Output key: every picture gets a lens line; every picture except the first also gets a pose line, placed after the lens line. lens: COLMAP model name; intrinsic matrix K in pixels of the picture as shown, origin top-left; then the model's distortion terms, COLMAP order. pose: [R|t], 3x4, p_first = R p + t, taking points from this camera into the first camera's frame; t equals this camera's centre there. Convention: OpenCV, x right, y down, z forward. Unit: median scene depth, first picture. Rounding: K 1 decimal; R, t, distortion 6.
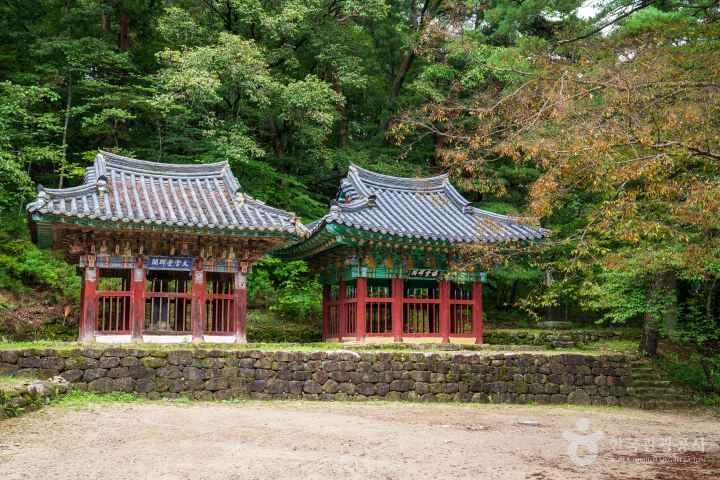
lens RADIAL K [[1376.4, 0, 359.3], [0, 1376.4, 240.2], [0, 0, 1]] dist [0.311294, 0.334613]
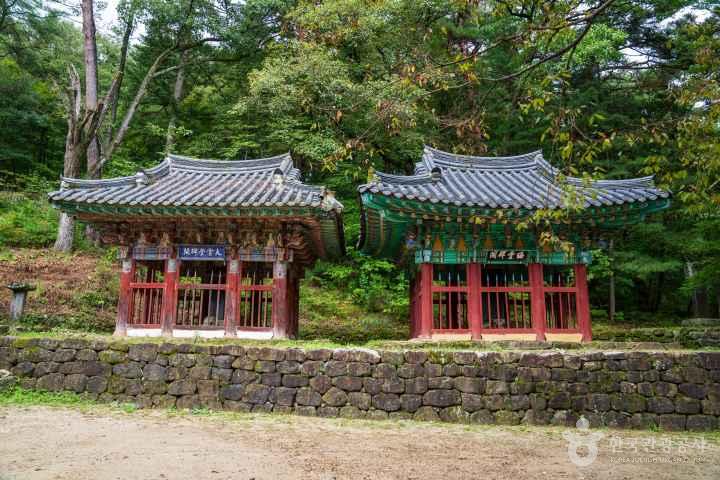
lens RADIAL K [[542.1, 0, 360.5], [0, 542.1, 239.9], [0, 0, 1]] dist [-0.075517, 0.009300]
pose [[0.892046, -0.086992, -0.443493, 0.120638], [0.025177, 0.989342, -0.143420, 0.062814], [0.451242, 0.116771, 0.884729, 0.719515]]
